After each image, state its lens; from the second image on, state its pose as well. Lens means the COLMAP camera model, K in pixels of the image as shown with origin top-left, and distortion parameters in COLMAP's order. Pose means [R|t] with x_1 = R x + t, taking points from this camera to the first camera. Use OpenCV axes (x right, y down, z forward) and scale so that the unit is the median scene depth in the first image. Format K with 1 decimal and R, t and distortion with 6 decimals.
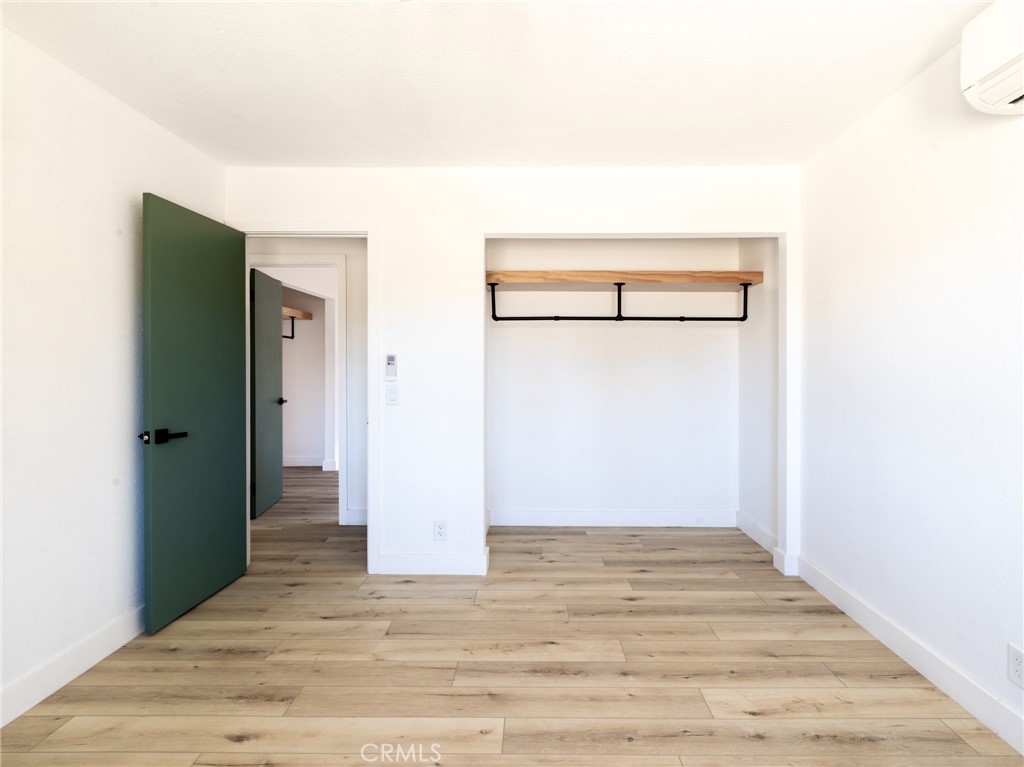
lens RADIAL K [[551.1, 0, 541.0], [0, 551.1, 369.3], [0, 0, 1]] dist [0.003785, -0.002992]
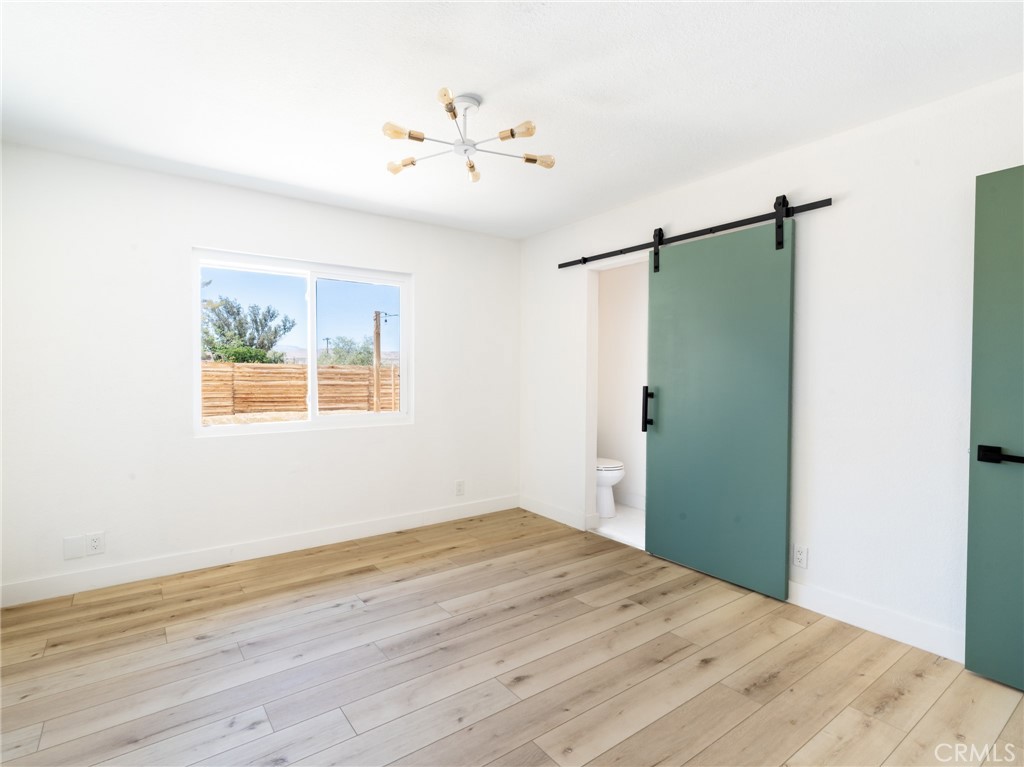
lens RADIAL K [[533.6, 0, 538.6], [0, 533.6, 381.2], [0, 0, 1]] dist [0.003431, -0.001021]
pose [[-0.789987, 0.008474, -0.613065, 0.365723], [-0.008589, 0.999653, 0.024885, -0.004812], [0.613064, 0.024925, -0.789640, 1.230835]]
